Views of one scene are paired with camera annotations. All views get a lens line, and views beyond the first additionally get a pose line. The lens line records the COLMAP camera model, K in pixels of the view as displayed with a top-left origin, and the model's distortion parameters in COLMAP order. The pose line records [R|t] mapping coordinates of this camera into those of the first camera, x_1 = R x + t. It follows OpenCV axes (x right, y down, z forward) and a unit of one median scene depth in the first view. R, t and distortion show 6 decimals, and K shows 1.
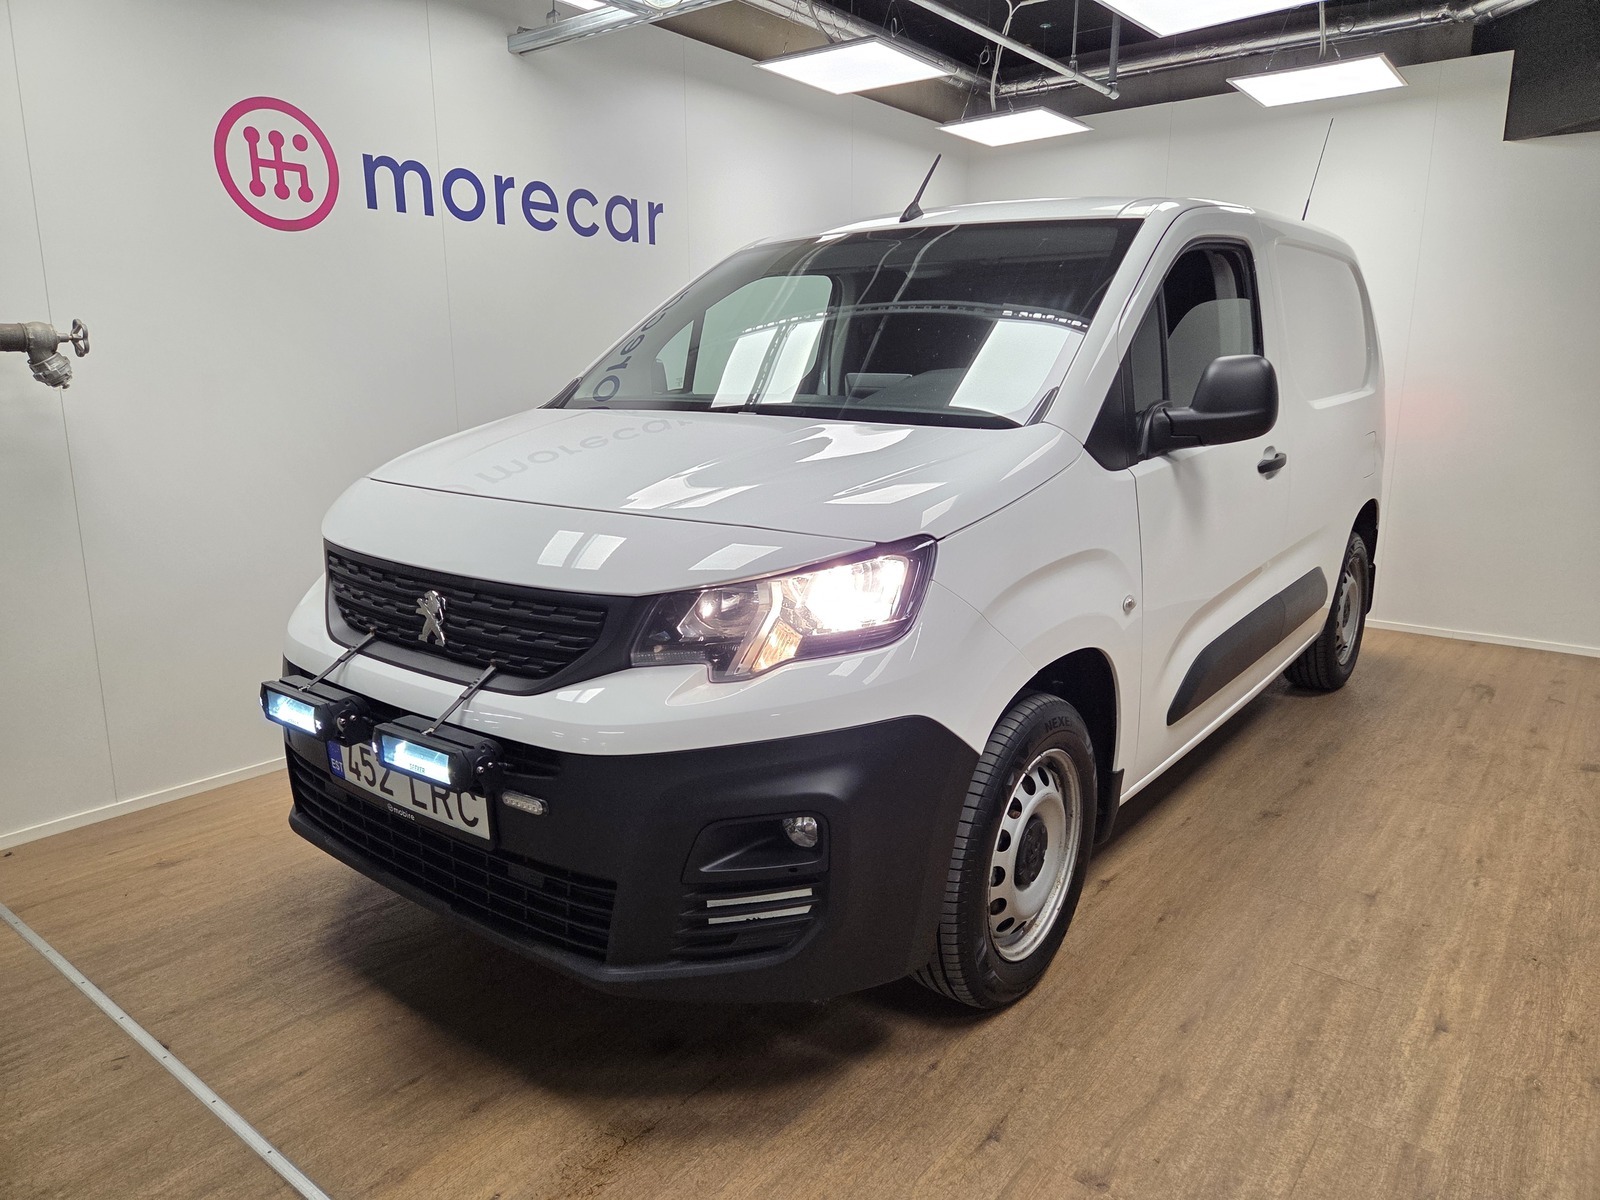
lens RADIAL K [[1081.2, 0, 805.0], [0, 1081.2, 592.2], [0, 0, 1]] dist [0.052699, -0.039460]
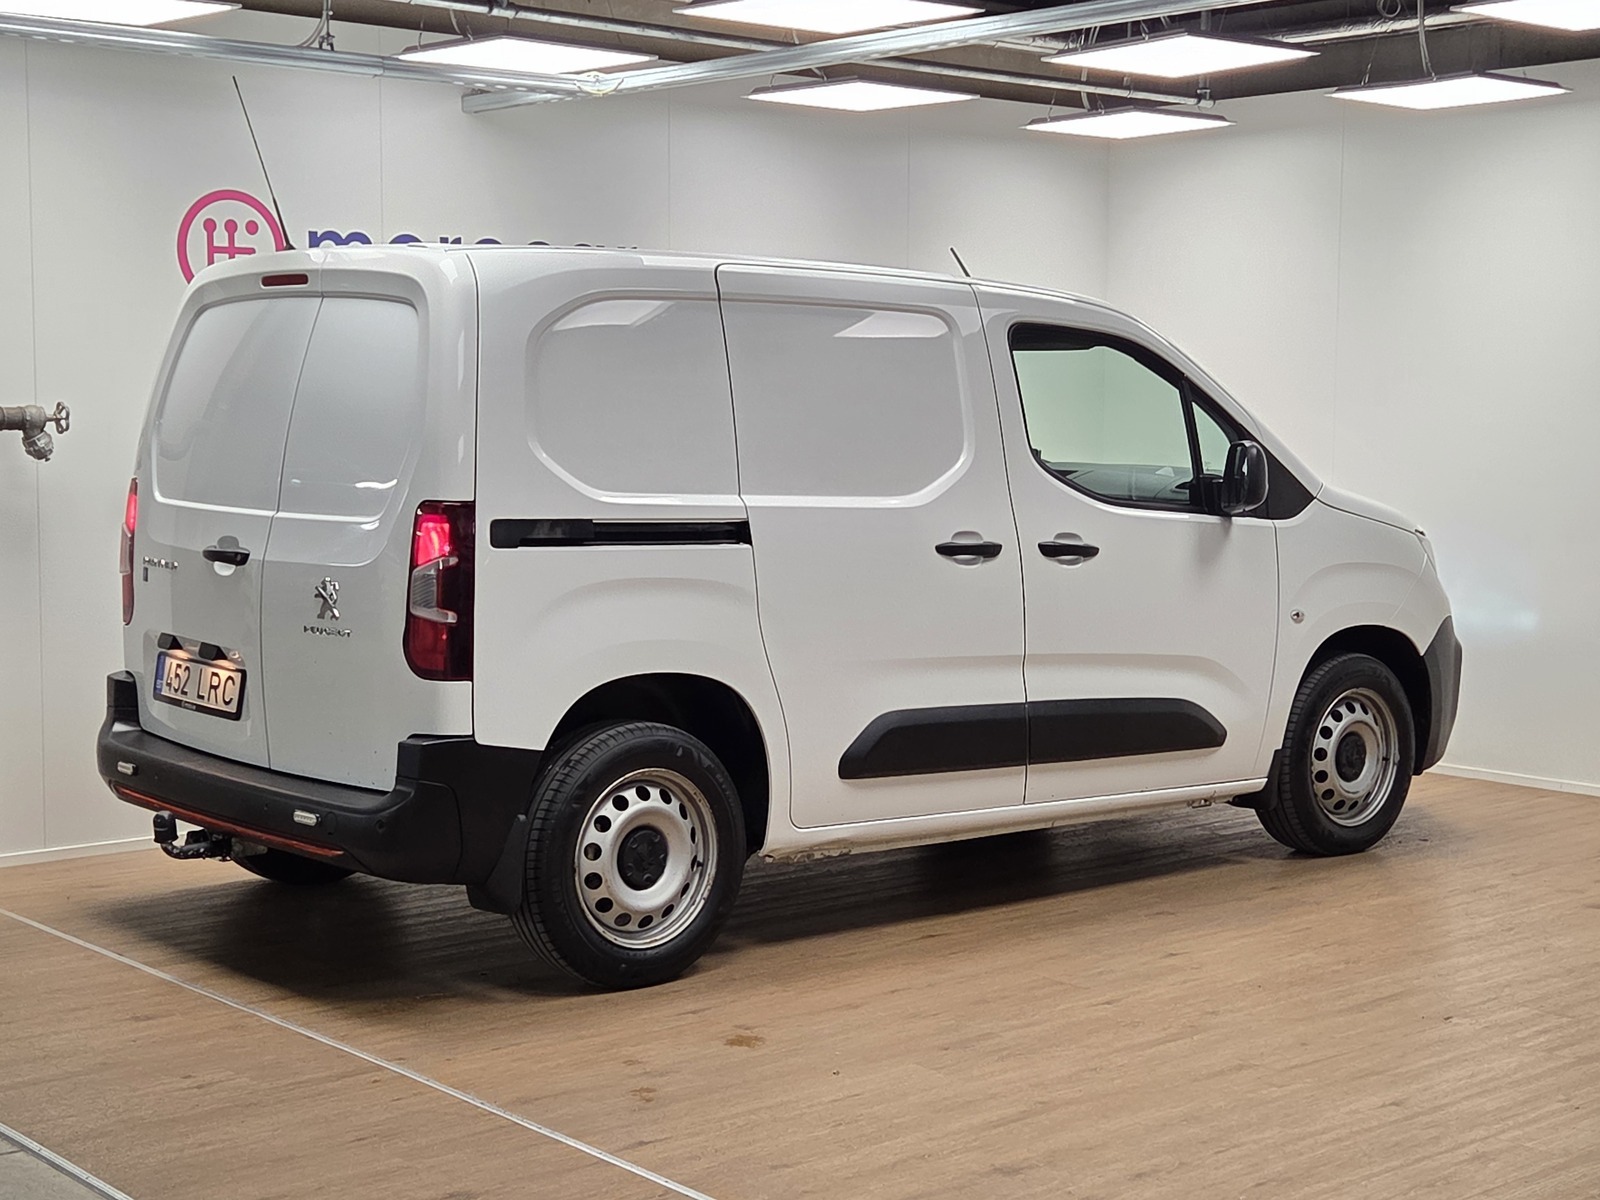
lens RADIAL K [[2489.9, 0, 800.0], [0, 2489.9, 600.0], [0, 0, 1]] dist [0.025187, 0.030250]
pose [[0.983803, 0.020920, -0.178030, 0.600676], [-0.041999, 0.992423, -0.115469, 0.239833], [0.174265, 0.121075, 0.977227, -1.476642]]
